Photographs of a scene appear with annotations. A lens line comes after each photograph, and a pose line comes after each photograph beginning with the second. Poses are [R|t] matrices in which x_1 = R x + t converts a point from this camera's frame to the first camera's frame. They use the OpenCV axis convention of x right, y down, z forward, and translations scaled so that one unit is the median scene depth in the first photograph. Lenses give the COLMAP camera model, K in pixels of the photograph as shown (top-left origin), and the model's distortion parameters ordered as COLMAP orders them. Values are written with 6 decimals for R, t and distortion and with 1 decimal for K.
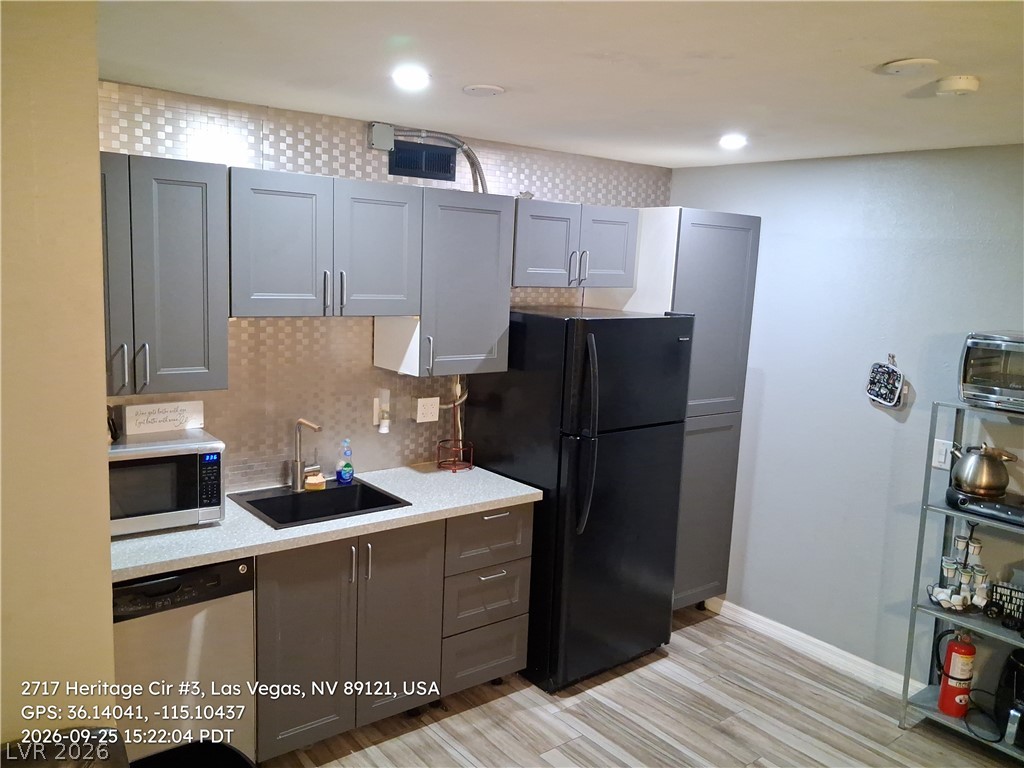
lens RADIAL K [[817.1, 0, 511.8], [0, 817.1, 380.5], [0, 0, 1]] dist [0.051244, -0.024363]
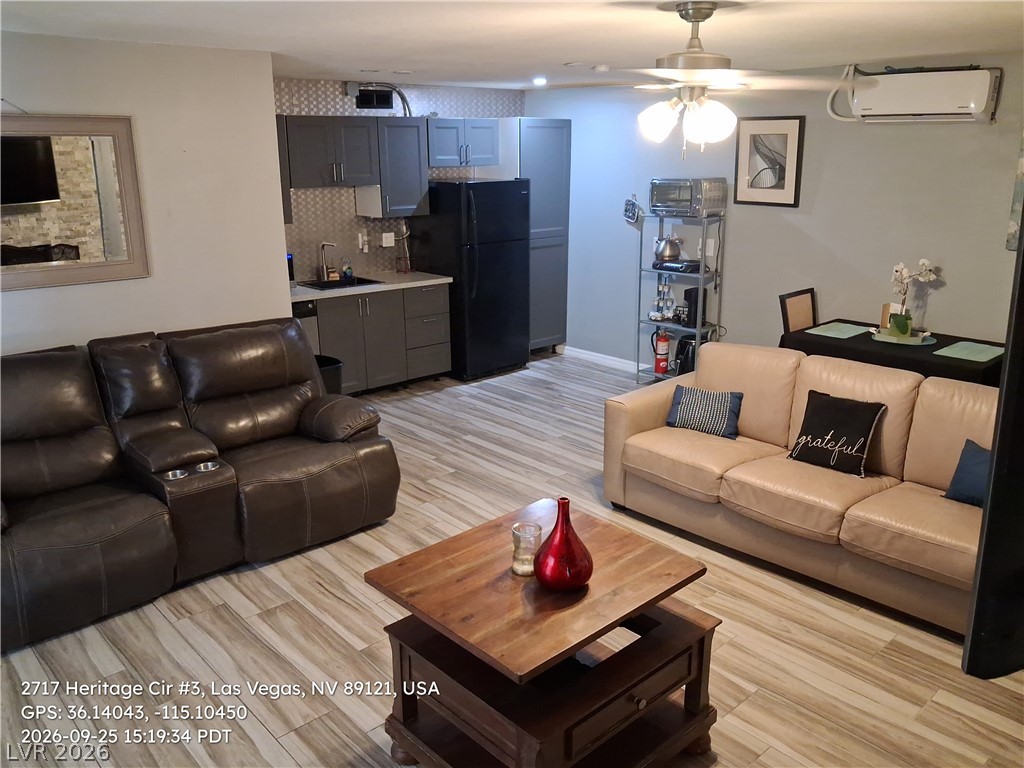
lens RADIAL K [[817.1, 0, 509.9], [0, 817.1, 392.2], [0, 0, 1]] dist [0.051244, -0.024363]
pose [[0.996872, -0.066388, 0.042889, 0.069211], [0.059643, 0.987931, 0.142950, 0.130727], [-0.051862, -0.139945, 0.988800, -0.899855]]
